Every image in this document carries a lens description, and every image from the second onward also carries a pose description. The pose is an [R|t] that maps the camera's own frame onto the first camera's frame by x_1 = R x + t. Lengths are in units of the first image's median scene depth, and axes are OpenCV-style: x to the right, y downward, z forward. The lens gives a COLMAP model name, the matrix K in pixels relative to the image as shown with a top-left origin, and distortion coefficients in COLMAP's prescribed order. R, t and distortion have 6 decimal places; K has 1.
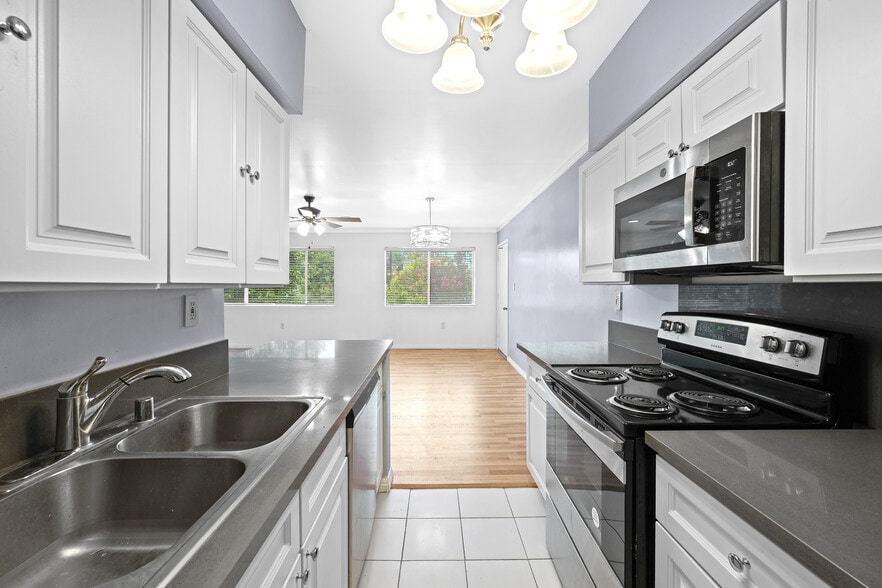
lens RADIAL K [[351.4, 0, 441.3], [0, 351.4, 291.4], [0, 0, 1]] dist [0.002066, 0.000180]
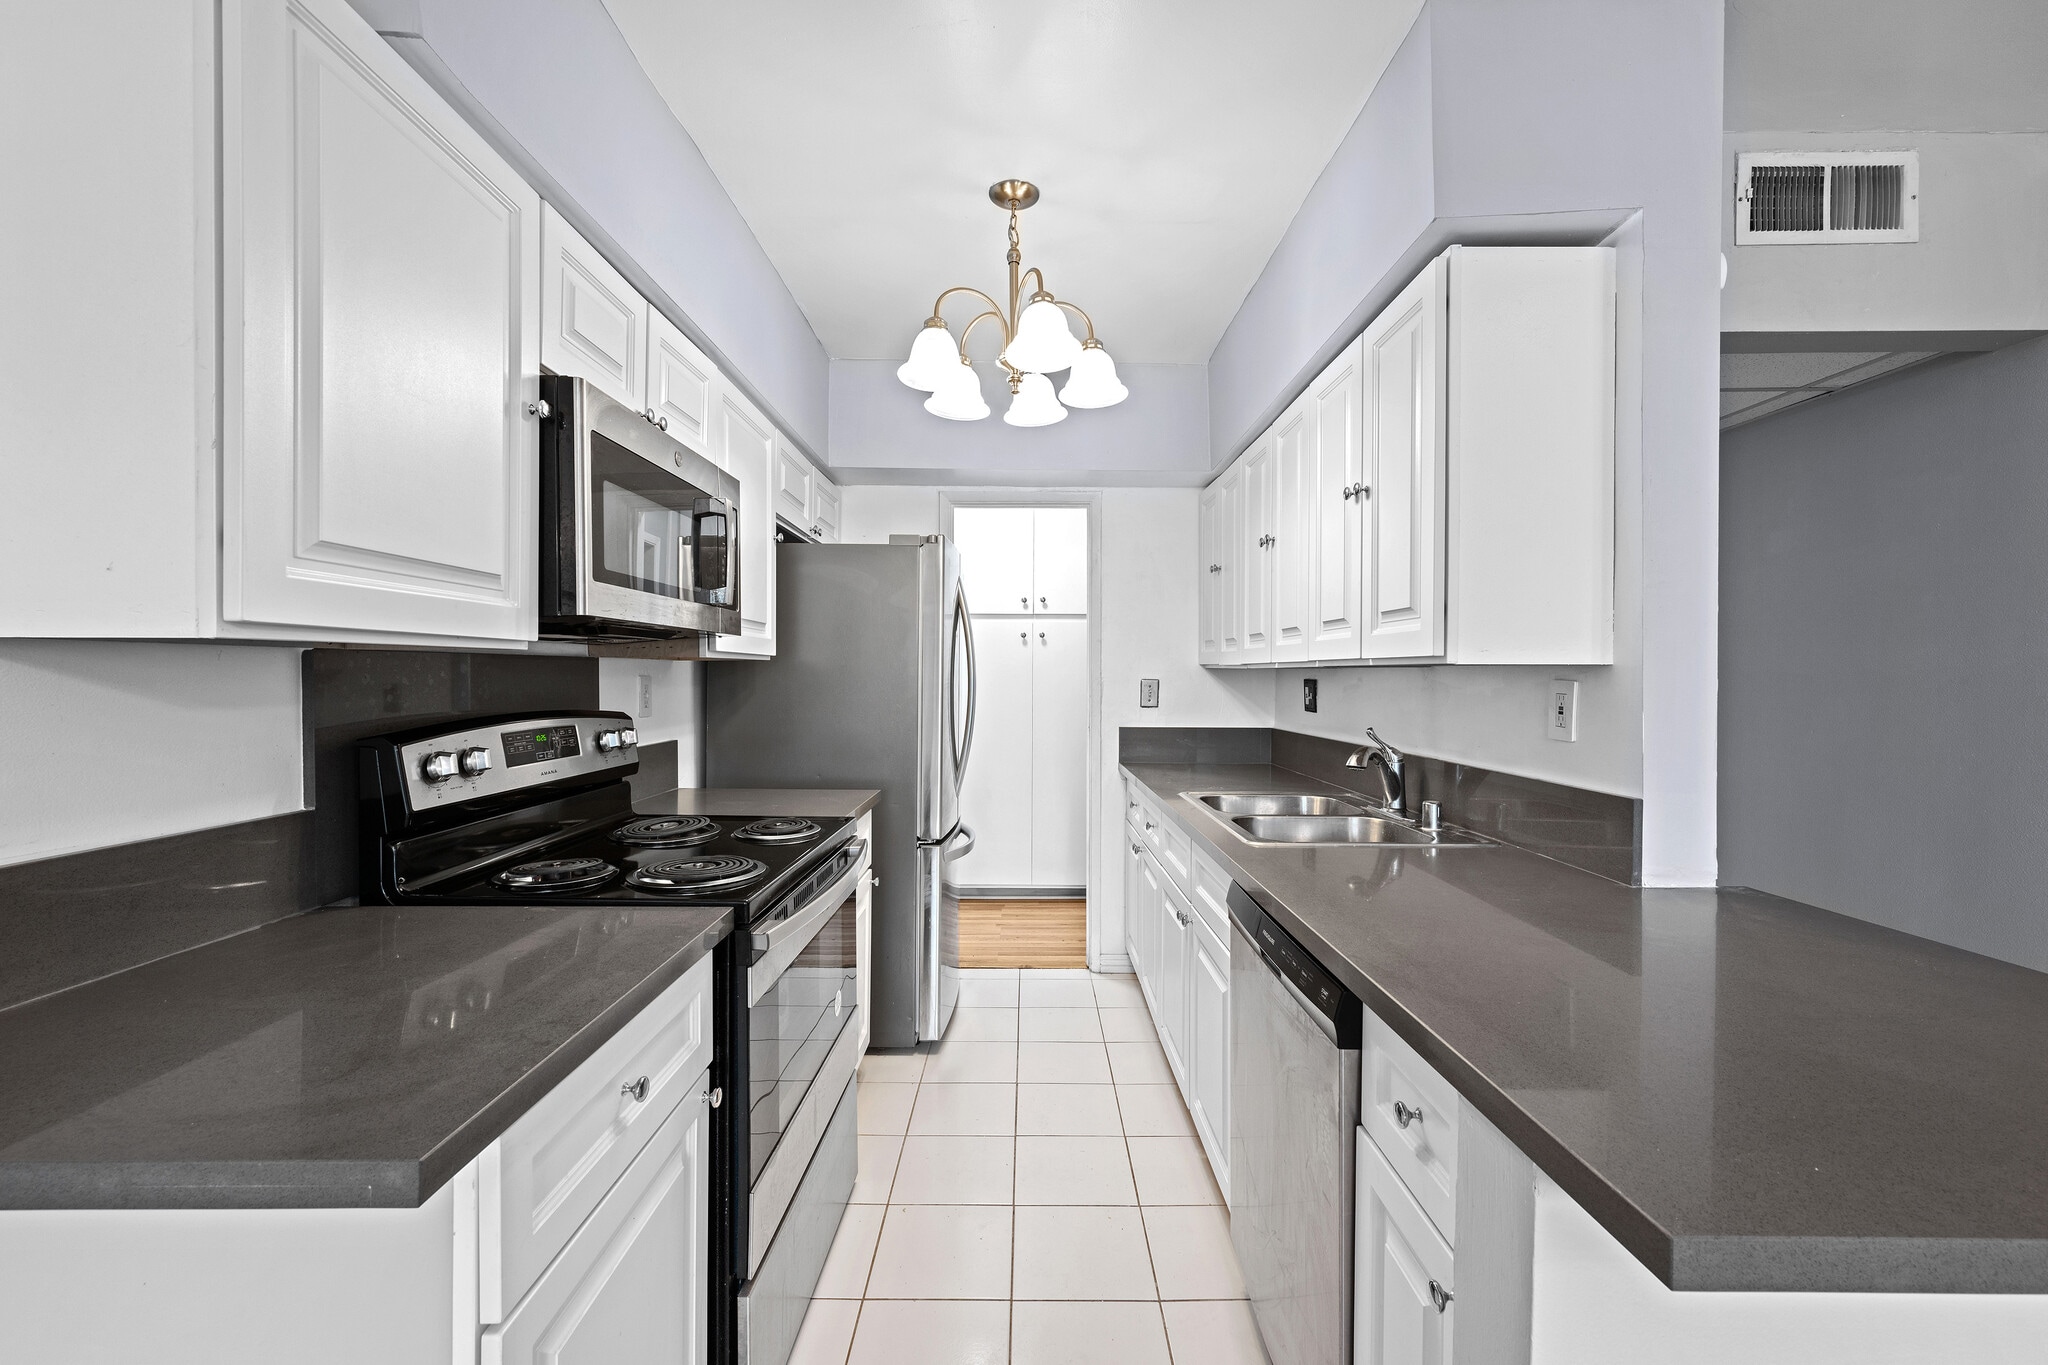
lens RADIAL K [[836.6, 0, 1008.5], [0, 836.6, 674.9], [0, 0, 1]] dist [-0.011915, 0.000110]
pose [[-0.999430, -0.002315, 0.033690, 0.010474], [-0.001634, 0.999794, 0.020206, -0.004038], [-0.033730, 0.020140, -0.999228, 0.524329]]
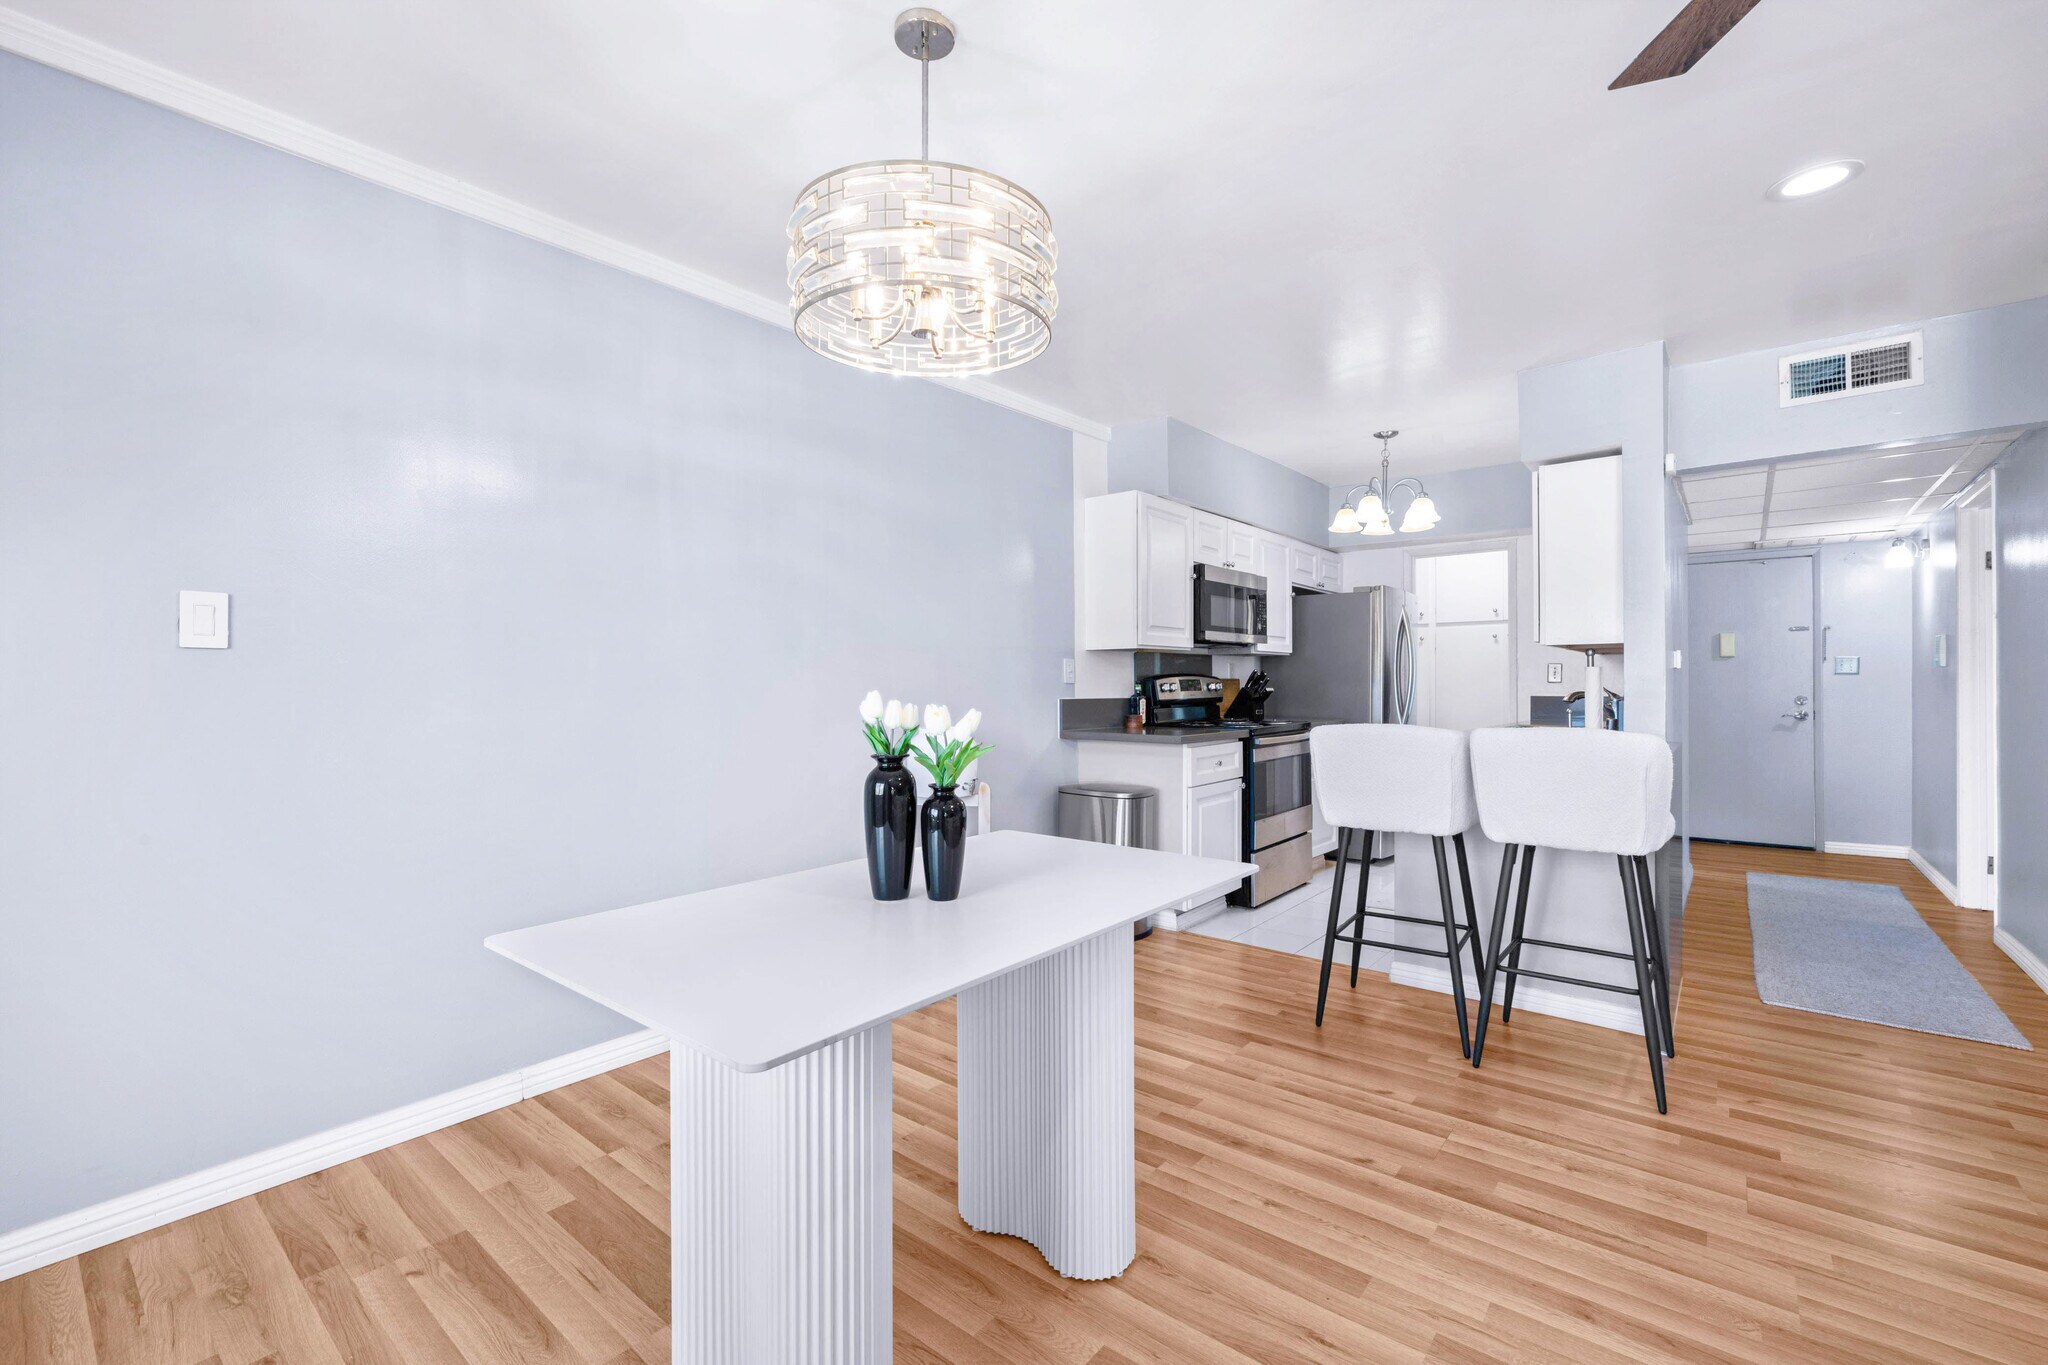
lens RADIAL K [[865.2, 0, 1026.8], [0, 865.2, 677.9], [0, 0, 1]] dist [0.005155, -0.000247]
pose [[-0.762182, 0.008316, 0.647310, -0.242397], [0.015718, 0.999860, 0.005662, 0.012215], [-0.647172, 0.014490, -0.762206, 0.990410]]
